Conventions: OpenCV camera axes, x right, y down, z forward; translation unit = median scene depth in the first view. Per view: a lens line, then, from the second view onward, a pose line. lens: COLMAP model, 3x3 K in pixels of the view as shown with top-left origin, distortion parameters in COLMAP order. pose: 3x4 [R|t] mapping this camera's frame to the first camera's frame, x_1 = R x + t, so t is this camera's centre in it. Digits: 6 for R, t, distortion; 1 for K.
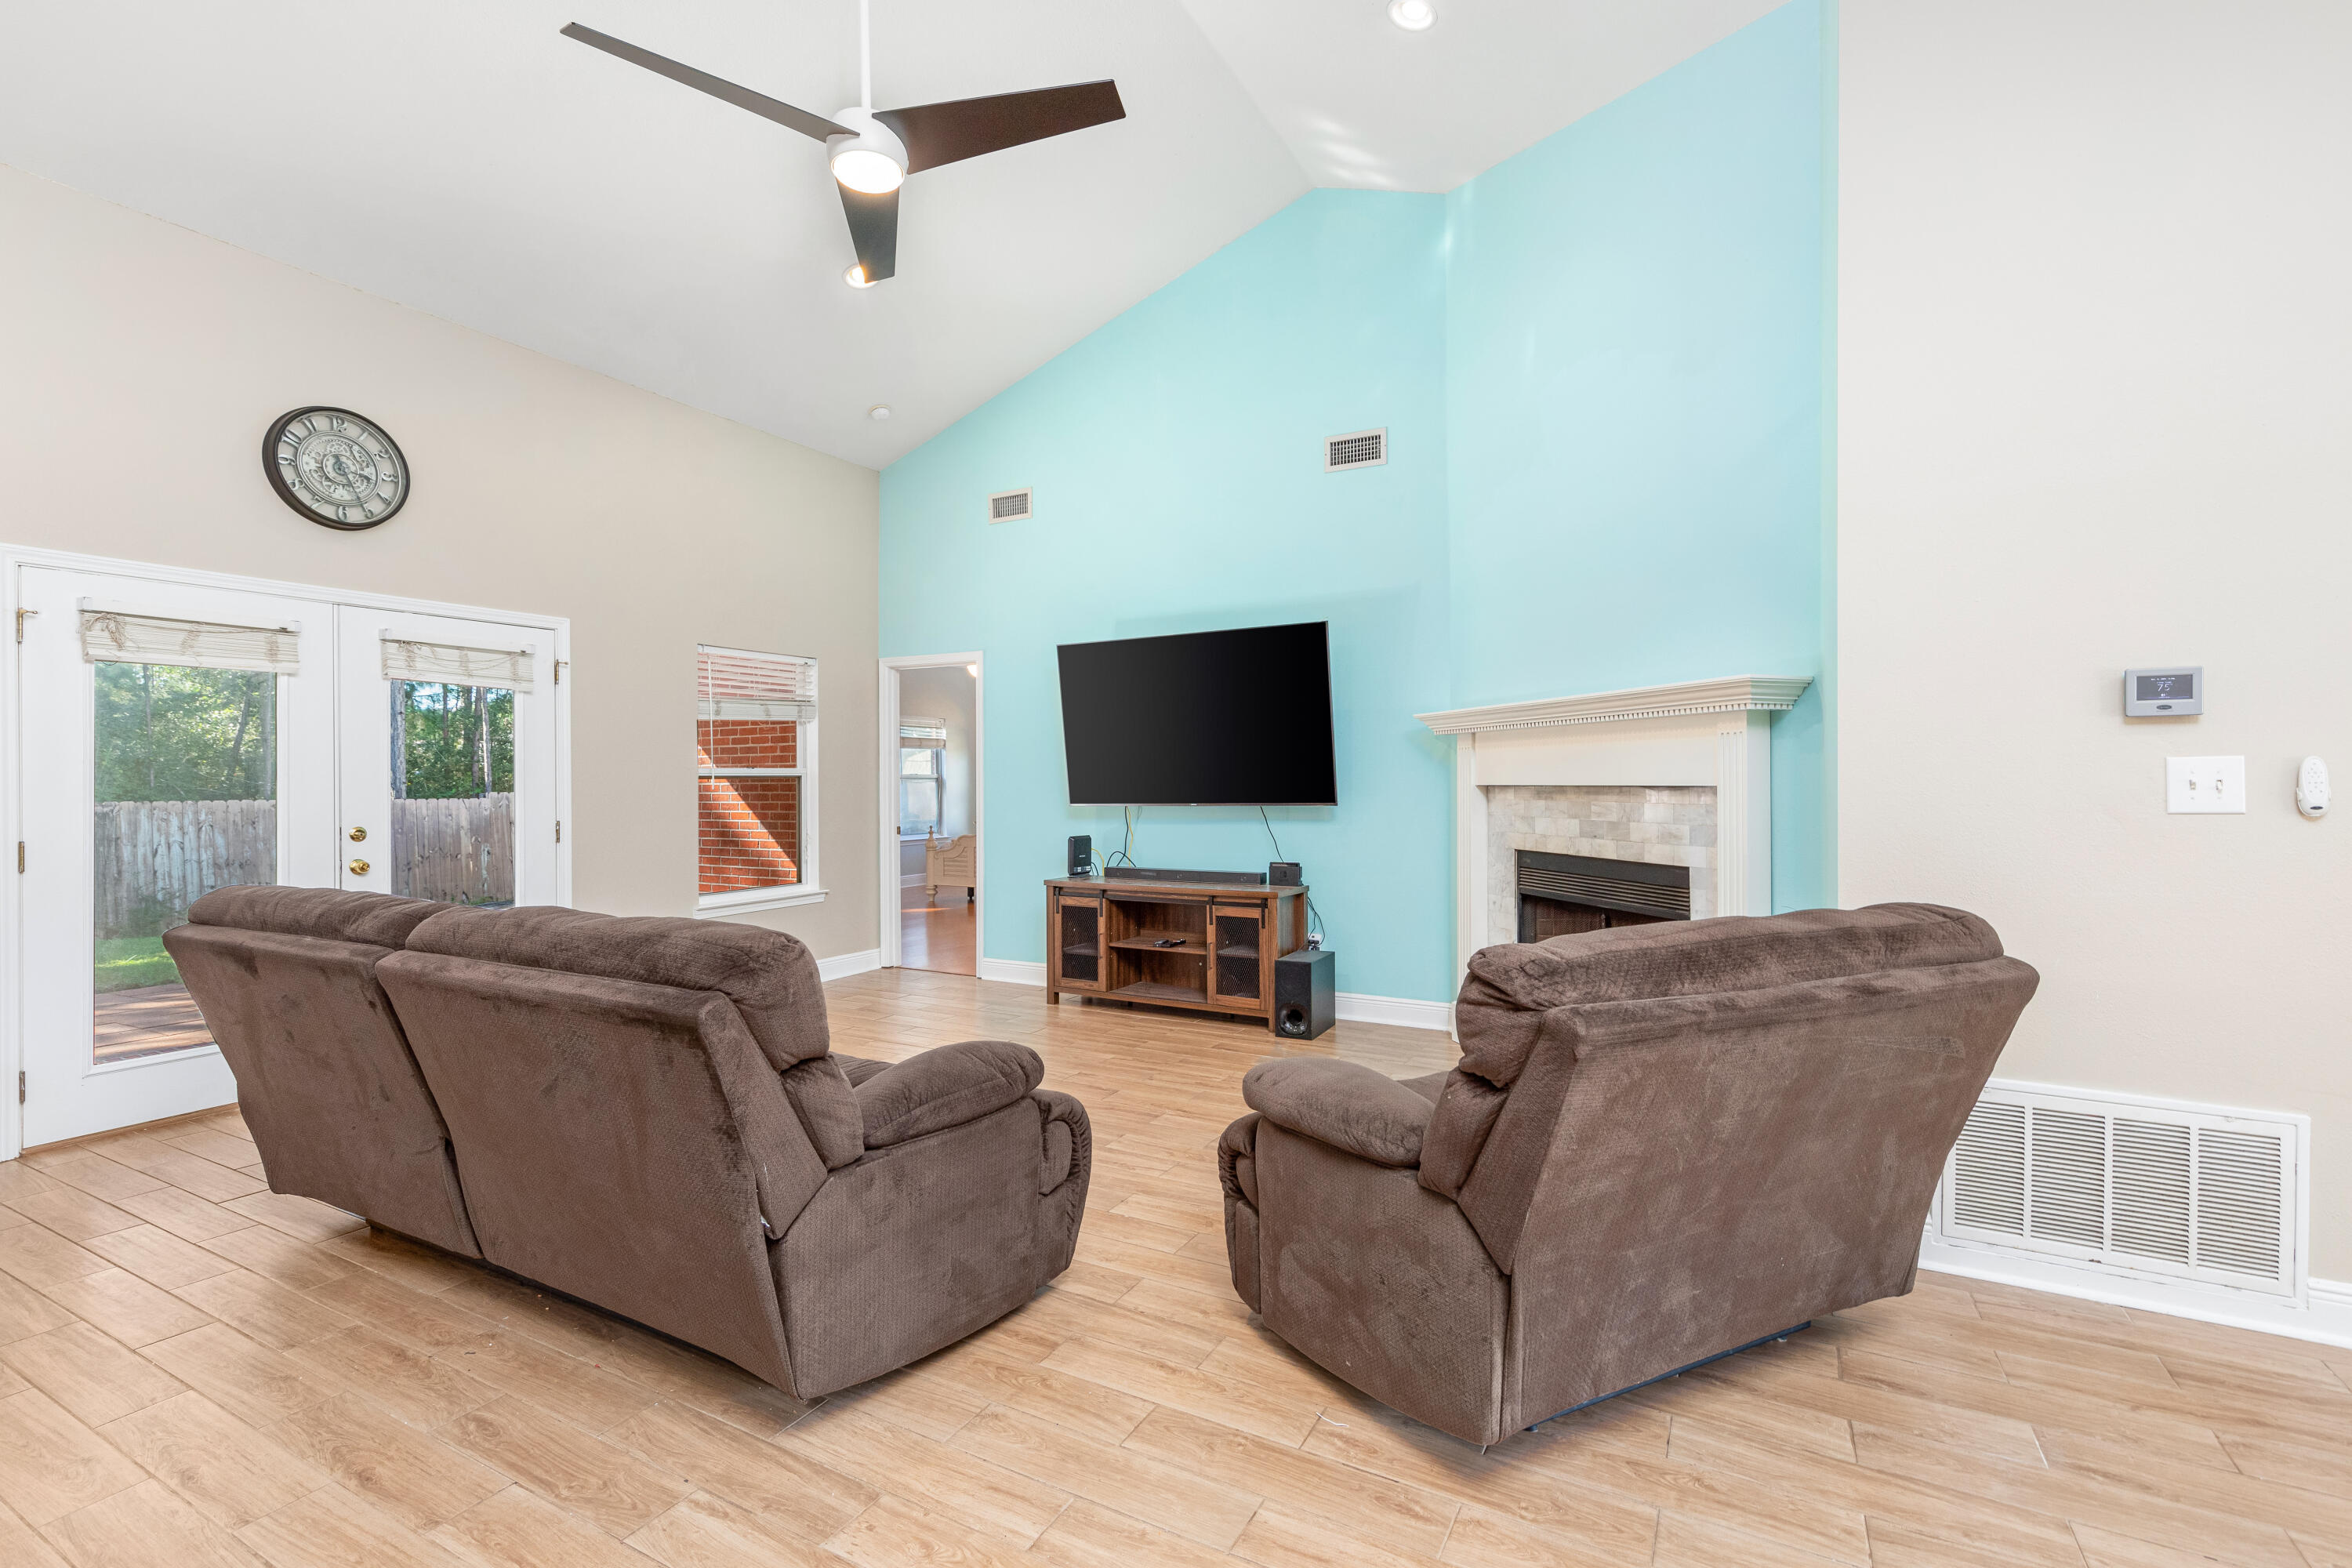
lens RADIAL K [[1057.8, 0, 1182.2], [0, 1057.8, 784.8], [0, 0, 1]] dist [0.004993, 0.000047]
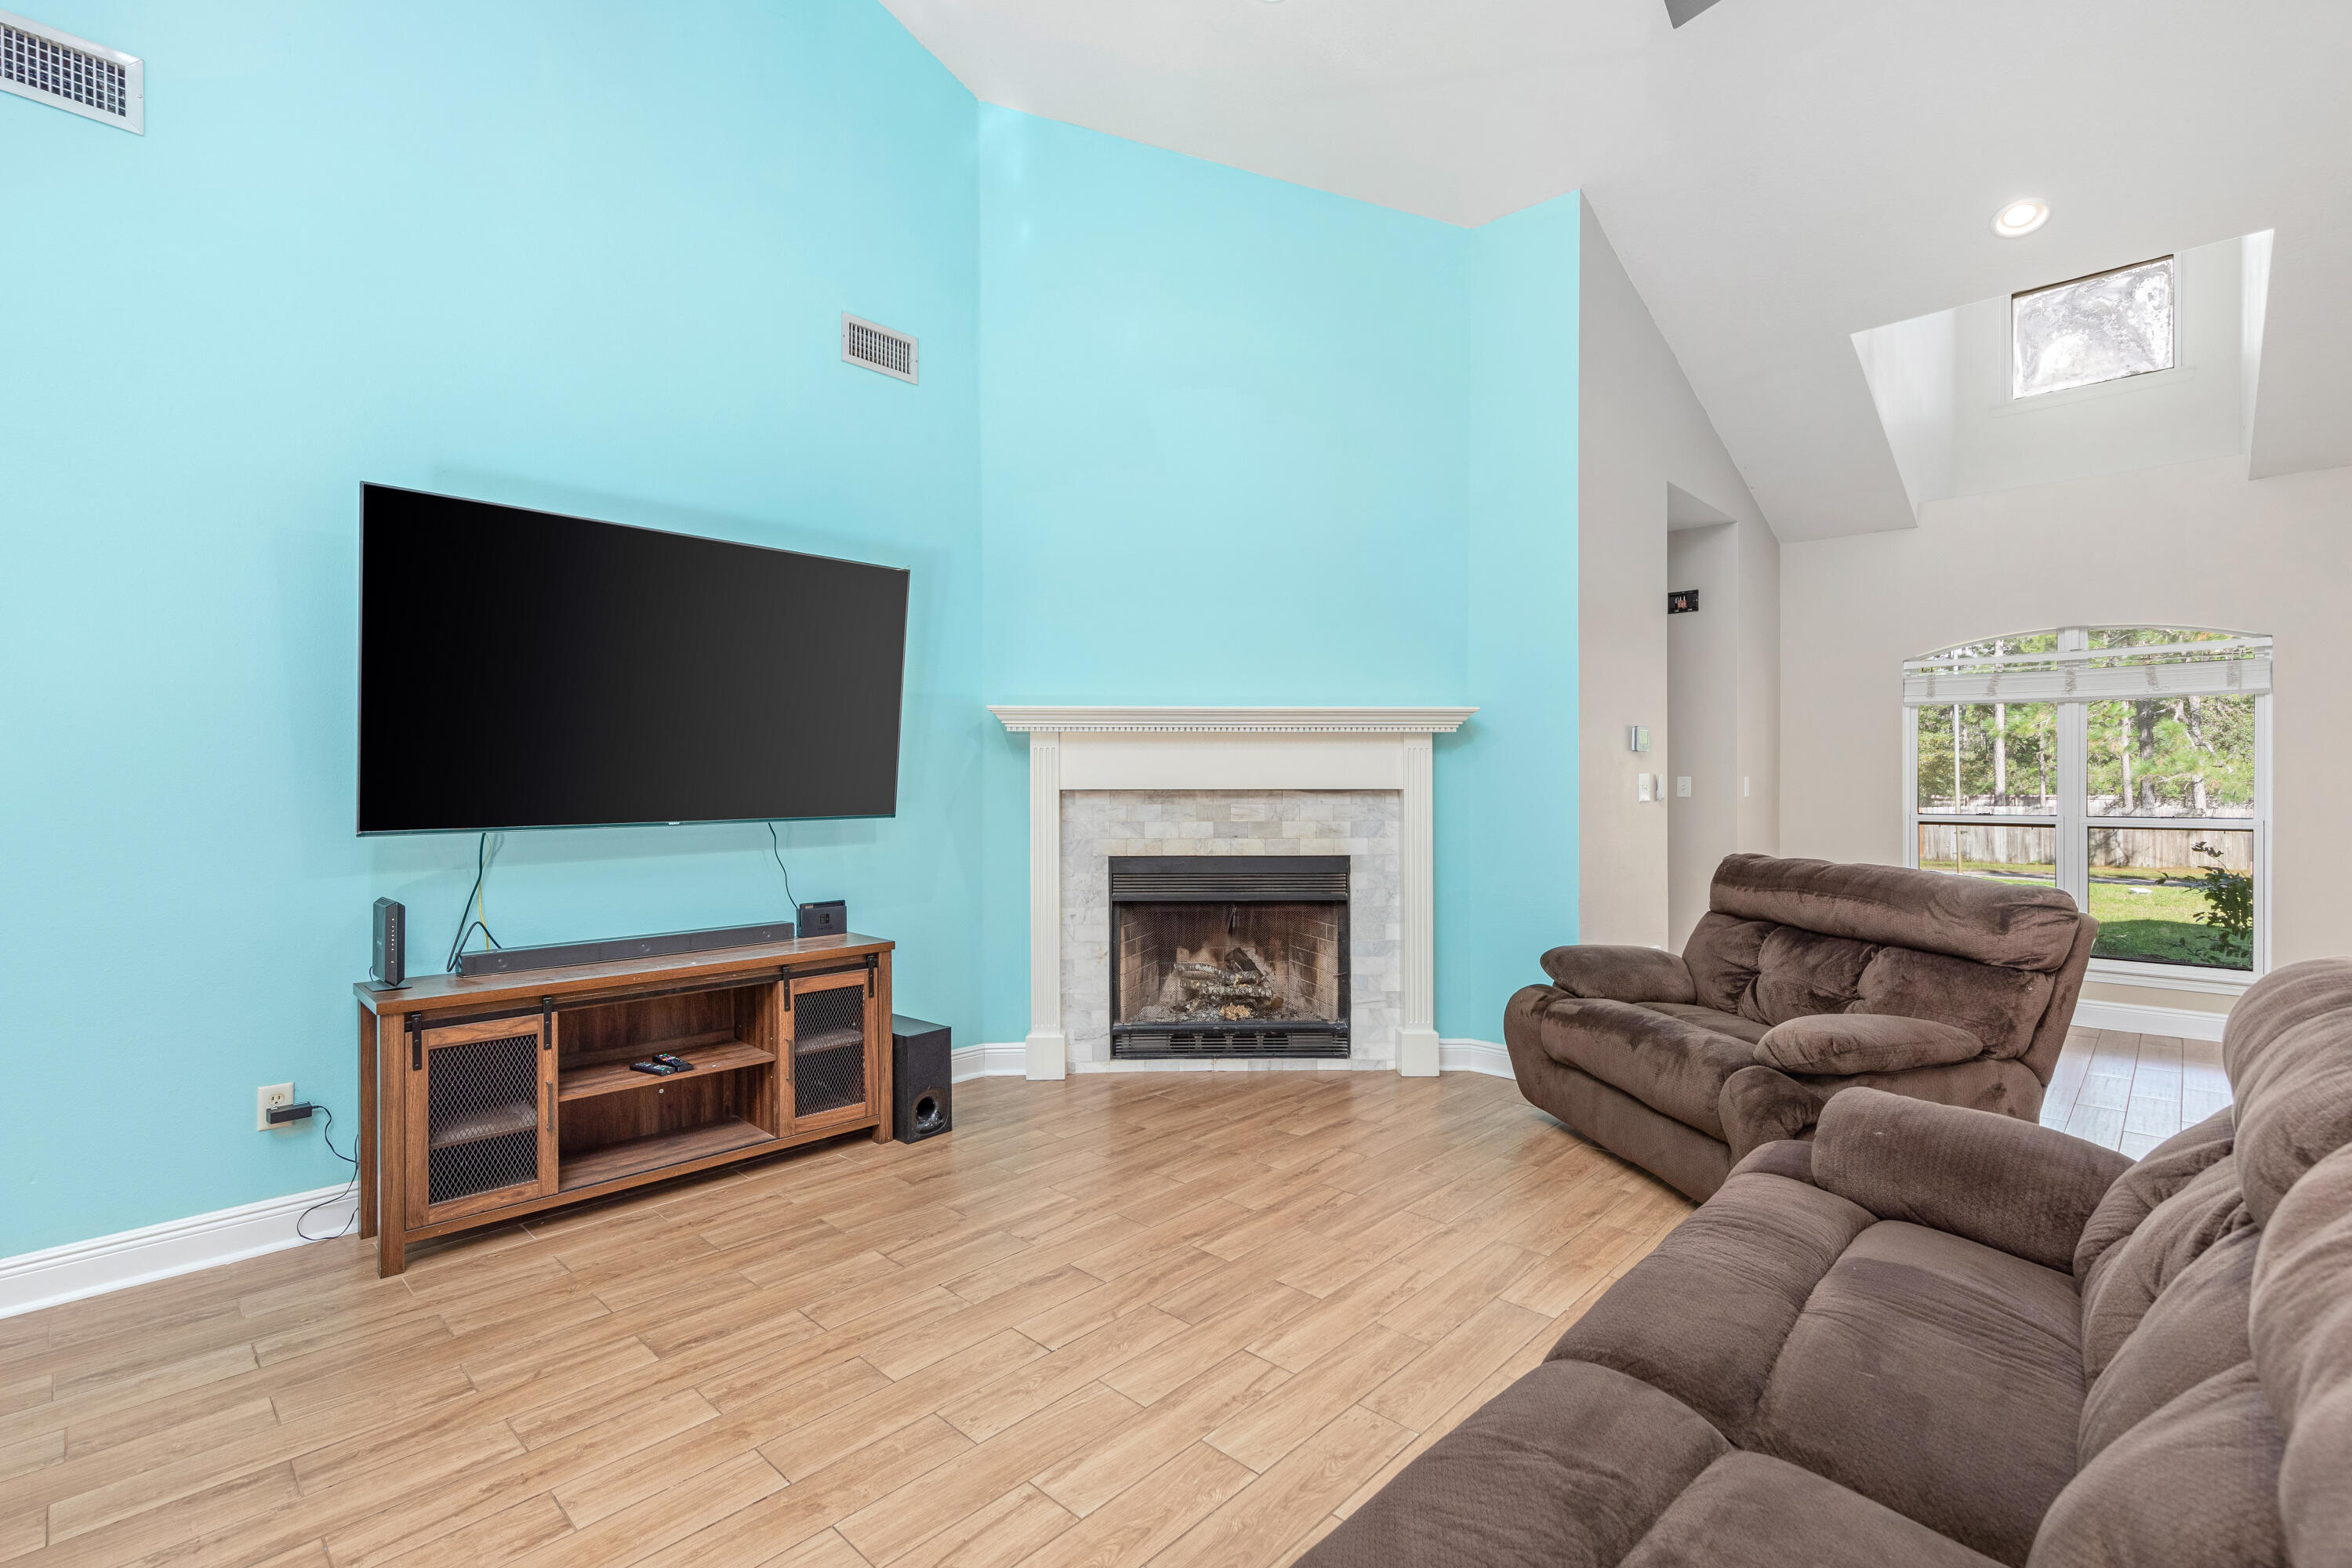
lens RADIAL K [[1057.8, 0, 1182.2], [0, 1057.8, 784.8], [0, 0, 1]] dist [0.004993, 0.000047]
pose [[0.252269, 0.003040, 0.967652, -0.590681], [0.003278, 0.999987, -0.003996, 0.000281], [-0.967652, 0.004180, 0.252255, 0.686201]]
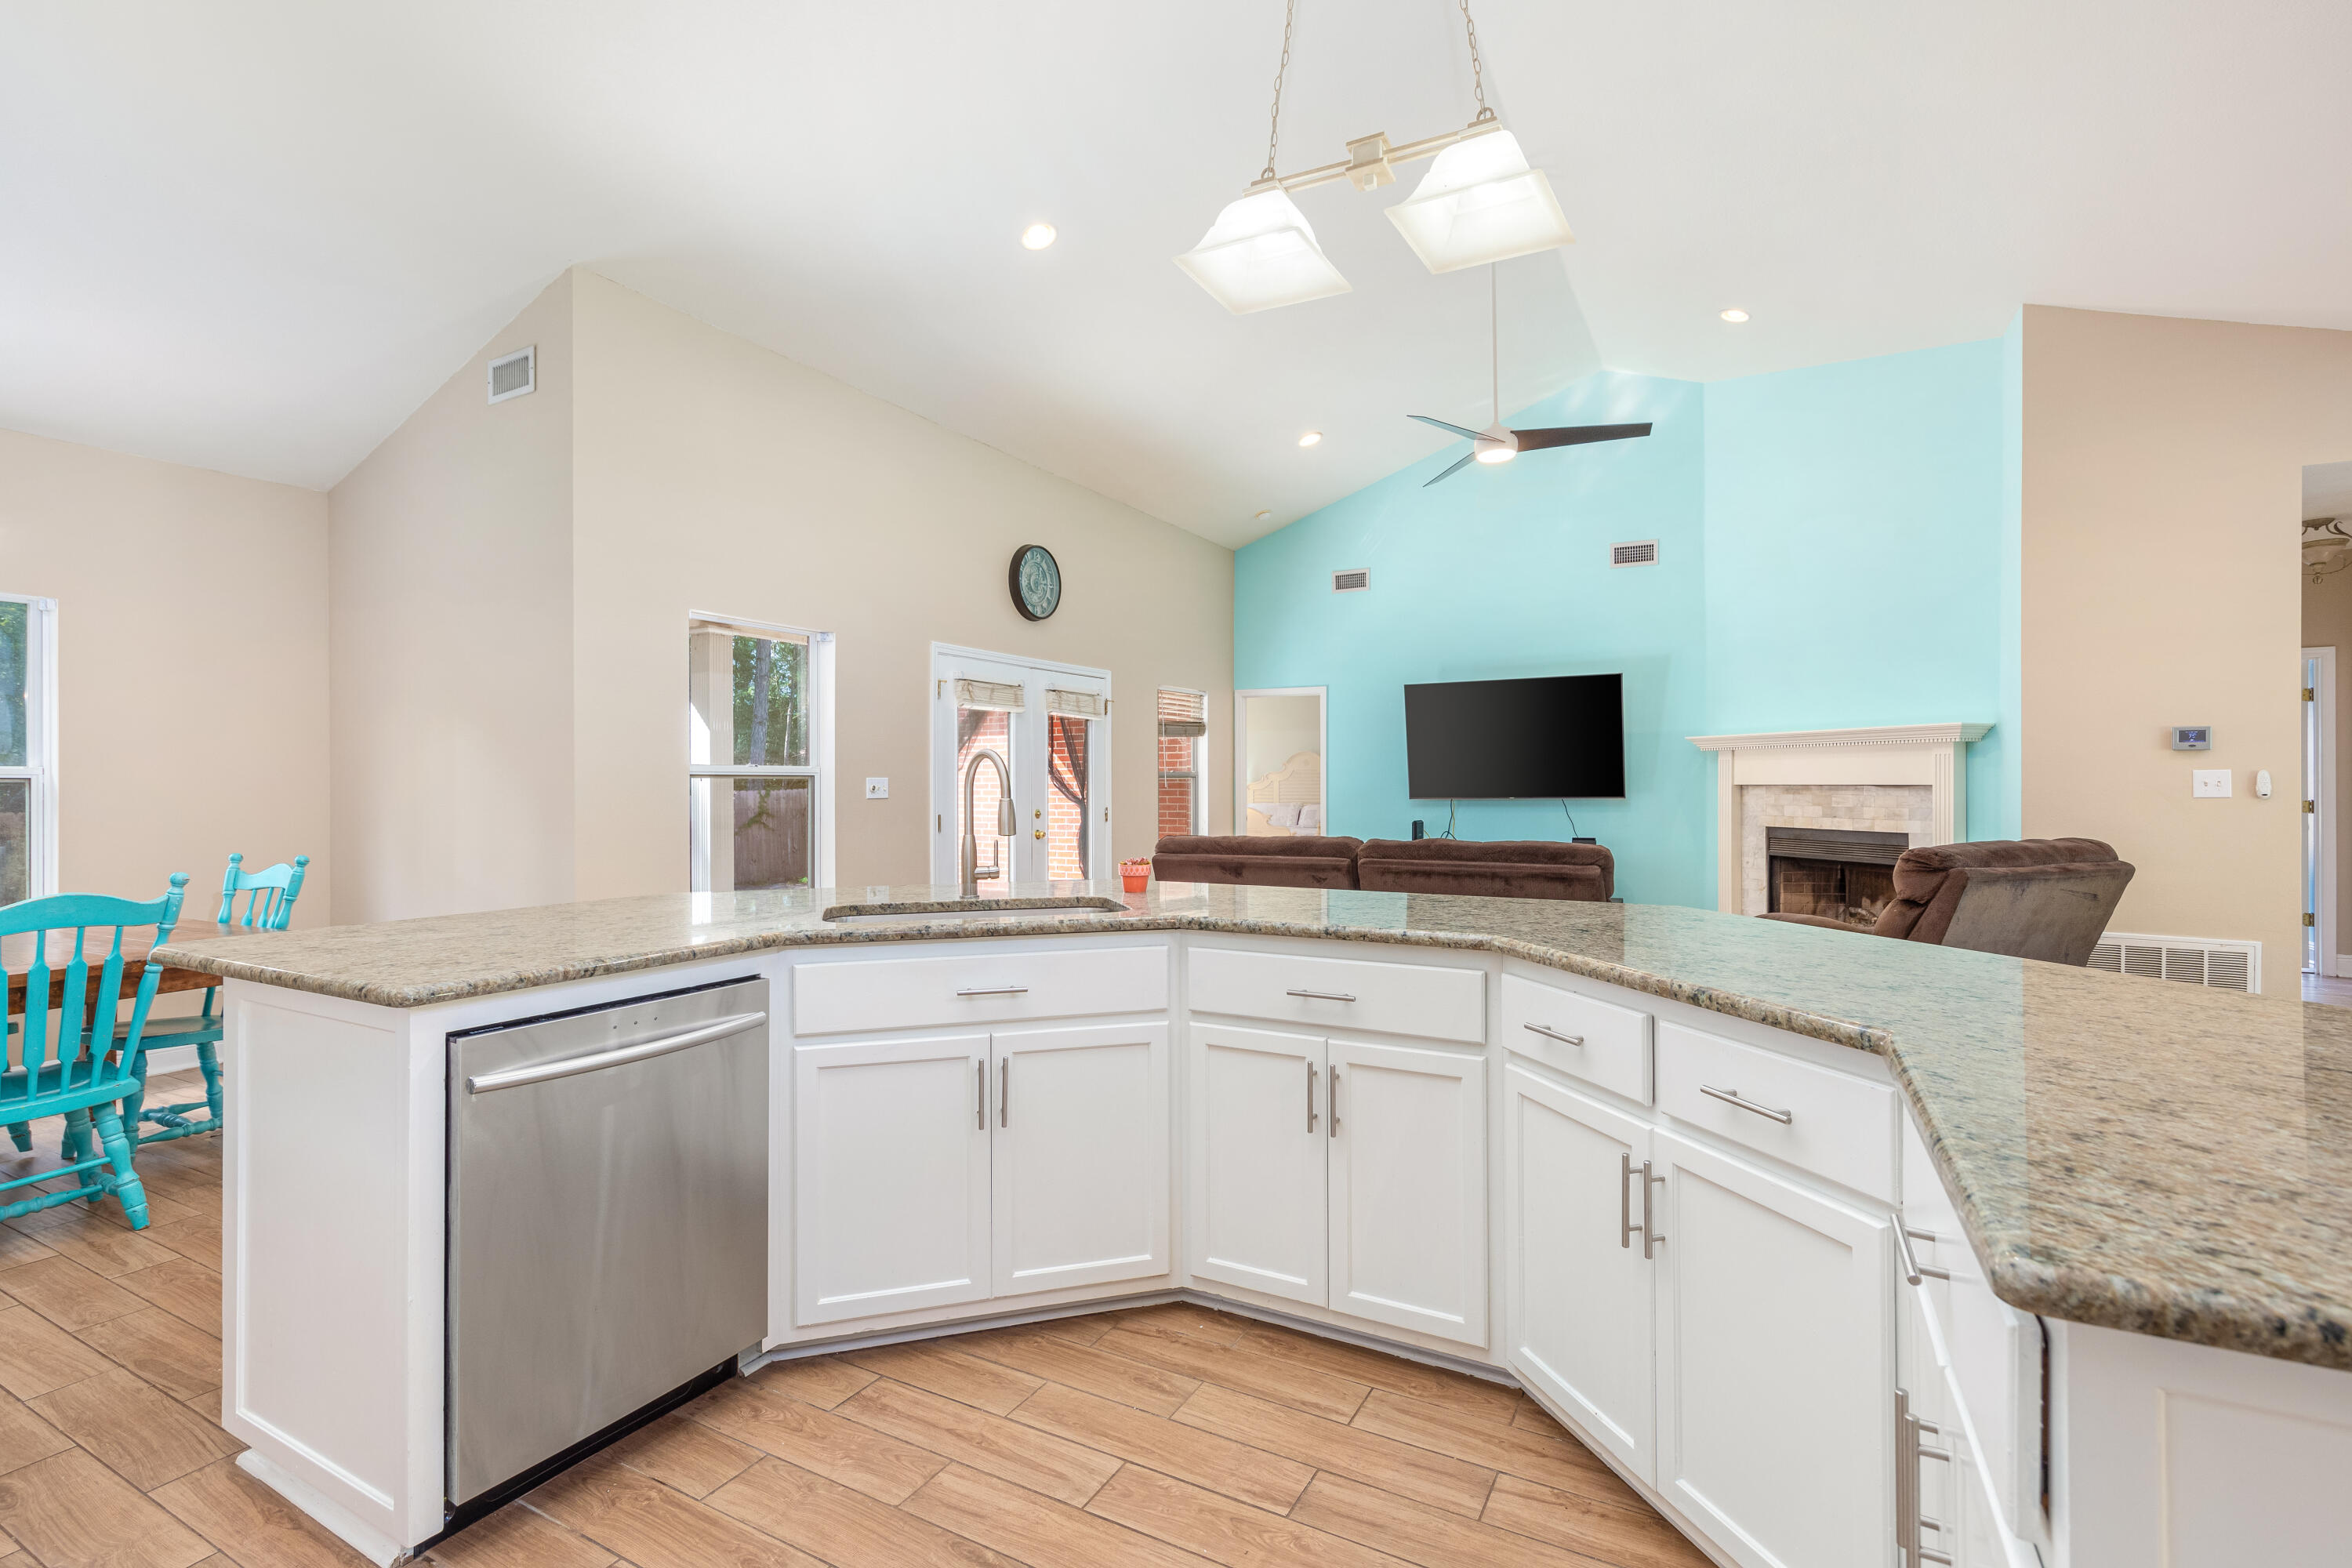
lens RADIAL K [[1094.3, 0, 1152.7], [0, 1094.3, 786.3], [0, 0, 1]] dist [-0.014380, 0.007025]
pose [[0.999860, 0.003450, -0.016381, -0.539864], [-0.003460, 0.999994, -0.000594, 0.006597], [0.016379, 0.000650, 0.999866, -0.582236]]
